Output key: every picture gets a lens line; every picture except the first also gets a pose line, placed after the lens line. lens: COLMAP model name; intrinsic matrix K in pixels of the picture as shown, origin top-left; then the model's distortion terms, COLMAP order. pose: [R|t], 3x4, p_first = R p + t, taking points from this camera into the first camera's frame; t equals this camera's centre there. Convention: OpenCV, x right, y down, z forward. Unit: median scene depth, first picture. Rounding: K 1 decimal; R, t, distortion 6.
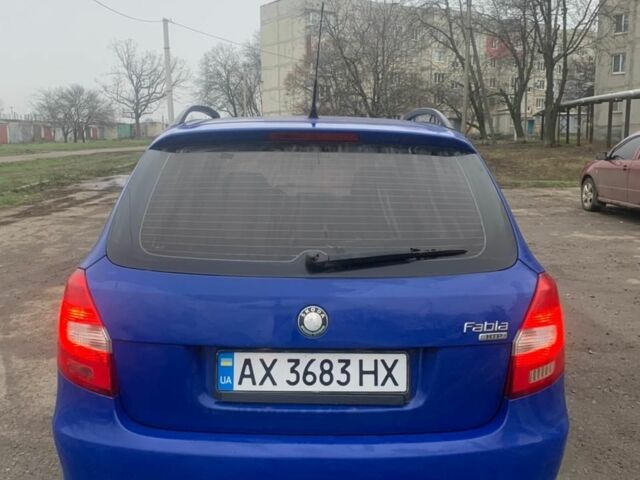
lens RADIAL K [[654.7, 0, 309.7], [0, 654.7, 200.3], [0, 0, 1]] dist [0.157412, -0.357382]
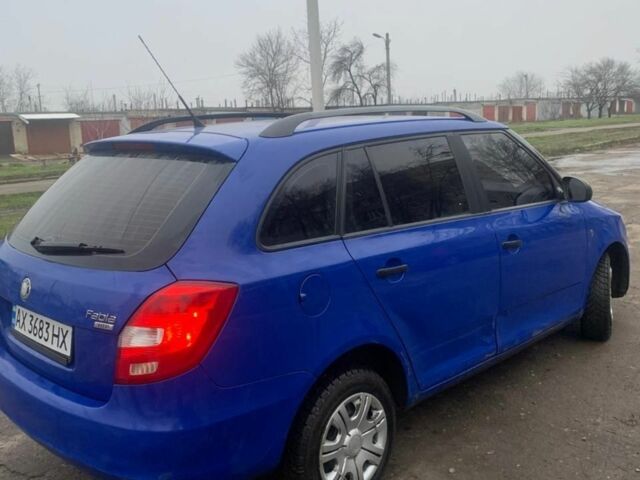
lens RADIAL K [[654.7, 0, 309.7], [0, 654.7, 200.3], [0, 0, 1]] dist [0.157412, -0.357382]
pose [[0.700255, 0.058267, -0.711511, 1.098811], [-0.031970, 0.998223, 0.050282, -0.067249], [0.713177, -0.012463, 0.700874, 0.371508]]
